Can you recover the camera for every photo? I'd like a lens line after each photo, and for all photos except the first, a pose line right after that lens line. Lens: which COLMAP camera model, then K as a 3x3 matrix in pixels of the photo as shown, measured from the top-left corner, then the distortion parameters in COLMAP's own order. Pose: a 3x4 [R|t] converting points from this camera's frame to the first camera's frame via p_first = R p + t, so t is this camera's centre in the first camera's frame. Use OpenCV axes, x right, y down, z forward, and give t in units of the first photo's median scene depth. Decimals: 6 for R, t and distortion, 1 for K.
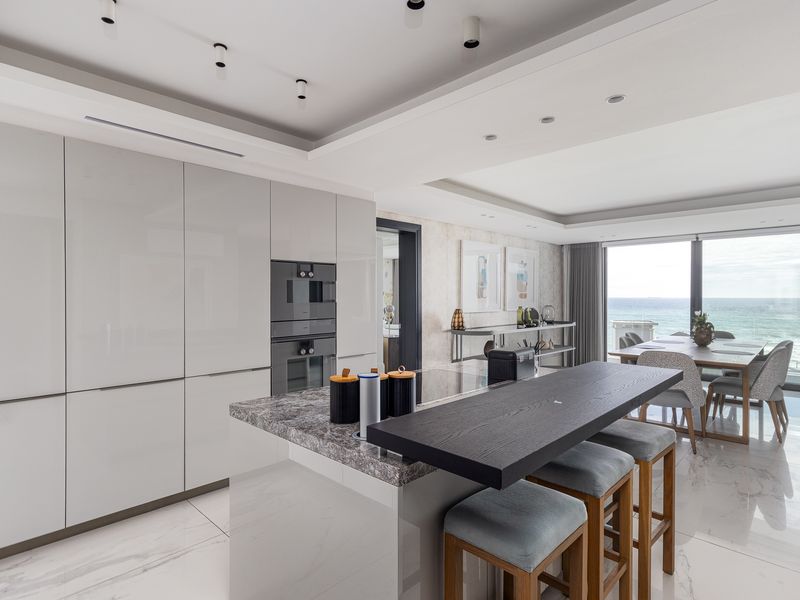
lens RADIAL K [[434.2, 0, 405.6], [0, 434.2, 299.0], [0, 0, 1]] dist [0.015716, 0.000527]
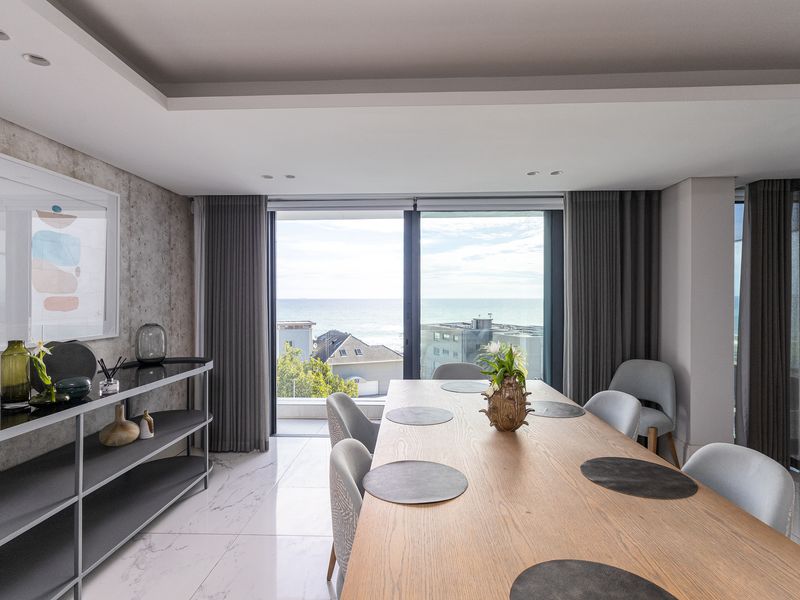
lens RADIAL K [[444.6, 0, 400.0], [0, 444.6, 300.0], [0, 0, 1]] dist [0.000965, 0.001831]
pose [[0.754800, -0.004122, 0.655942, 0.261810], [0.004435, 0.999989, 0.001180, -0.010413], [-0.655940, 0.002018, 0.754810, 0.583084]]
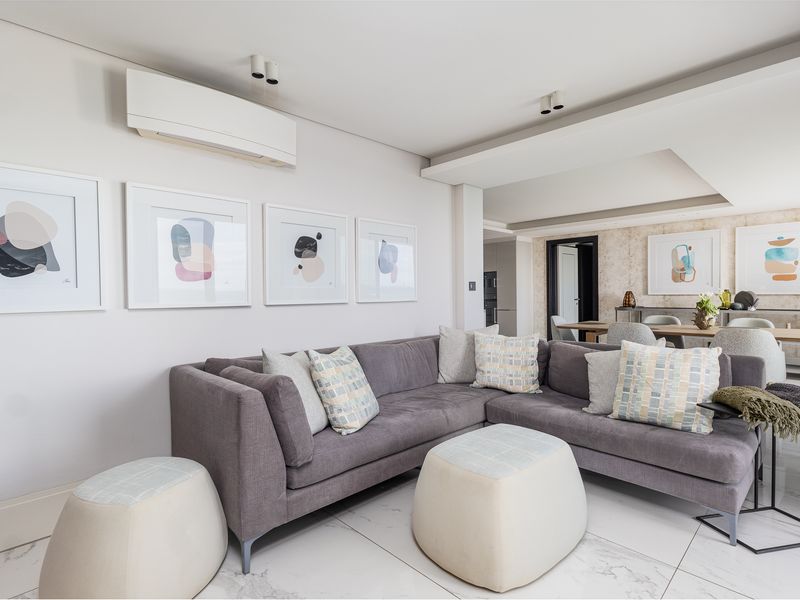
lens RADIAL K [[434.2, 0, 405.6], [0, 434.2, 299.0], [0, 0, 1]] dist [0.015716, 0.000527]
pose [[-0.007048, 0.018679, -0.999801, 1.257160], [0.010069, 0.999776, 0.018608, 0.012617], [0.999924, -0.009935, -0.007235, 0.279116]]
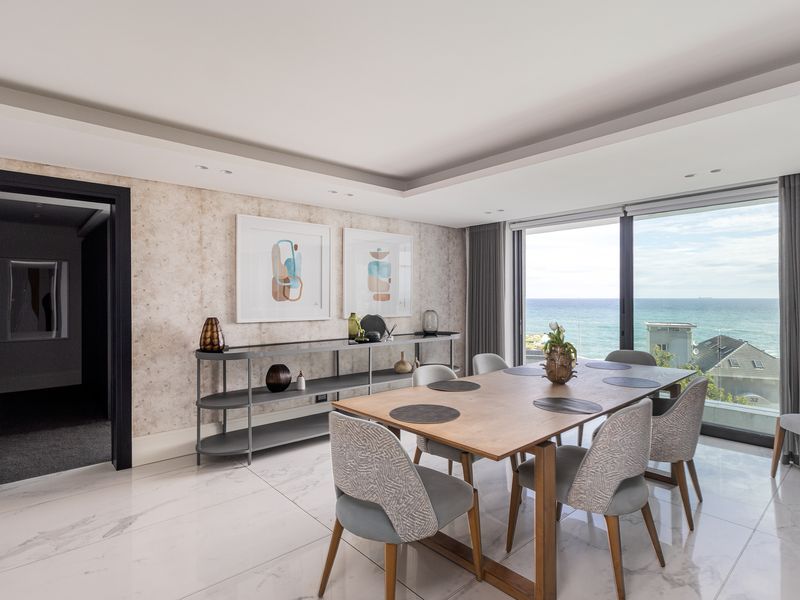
lens RADIAL K [[434.2, 0, 405.6], [0, 434.2, 299.0], [0, 0, 1]] dist [0.015716, 0.000527]
pose [[0.997070, -0.002520, -0.076451, 0.399568], [0.002292, 0.999993, -0.003062, -0.002389], [0.076458, 0.002877, 0.997069, 0.312495]]
